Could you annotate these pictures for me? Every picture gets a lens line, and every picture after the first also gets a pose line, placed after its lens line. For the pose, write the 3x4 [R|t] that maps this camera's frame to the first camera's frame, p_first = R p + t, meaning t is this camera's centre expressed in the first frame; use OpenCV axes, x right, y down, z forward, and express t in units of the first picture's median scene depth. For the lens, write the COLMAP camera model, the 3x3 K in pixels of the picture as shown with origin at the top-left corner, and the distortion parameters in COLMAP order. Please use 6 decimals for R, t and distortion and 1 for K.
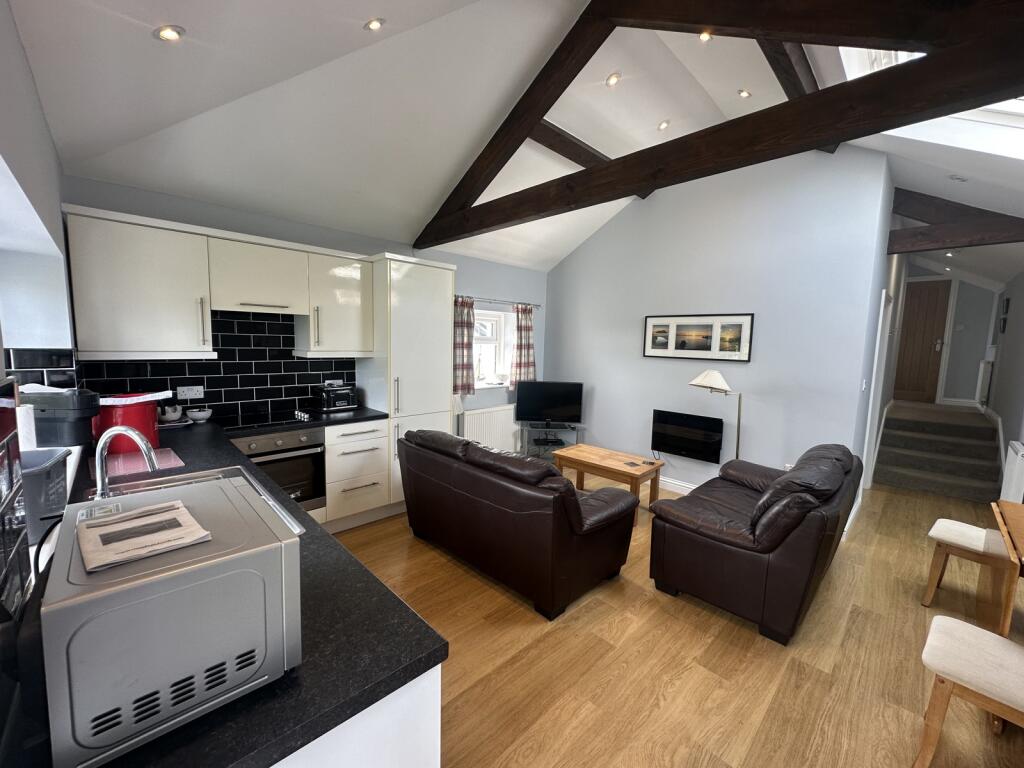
lens RADIAL K [[408.3, 0, 511.0], [0, 408.3, 381.5], [0, 0, 1]] dist [-0.004737, -0.000022]
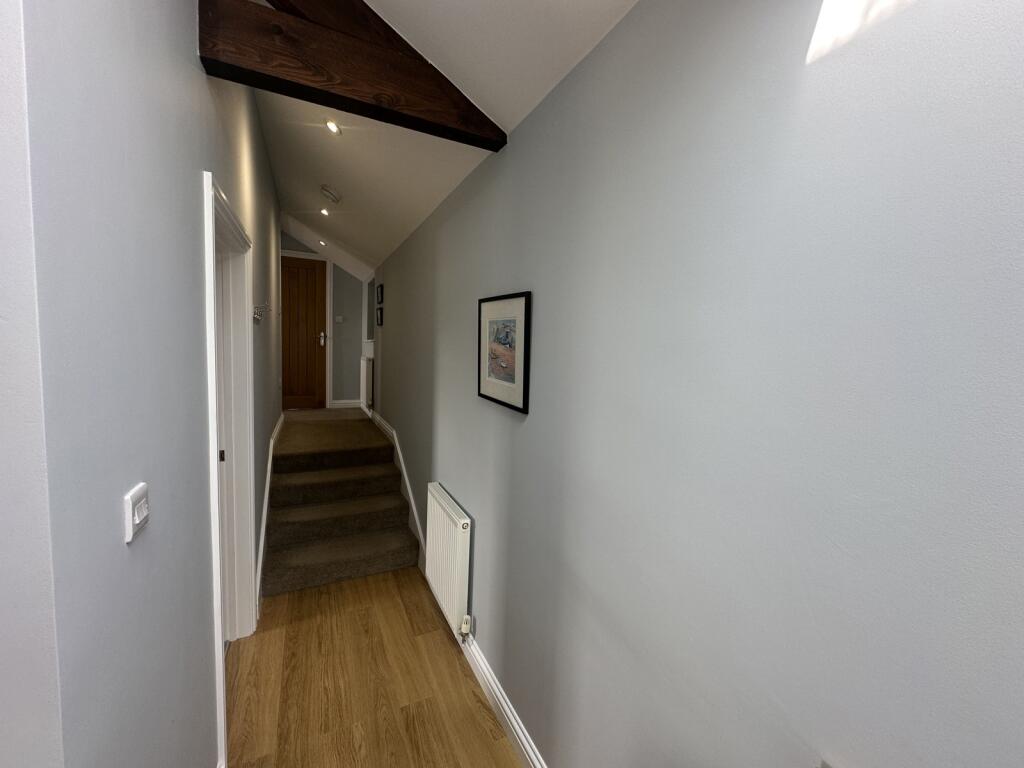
lens RADIAL K [[408.3, 0, 511.0], [0, 408.3, 381.5], [0, 0, 1]] dist [-0.004737, -0.000022]
pose [[0.307675, -0.093582, 0.946878, 0.513488], [0.069053, 0.994724, 0.075872, -0.053050], [-0.948982, 0.042041, 0.312514, 0.516279]]
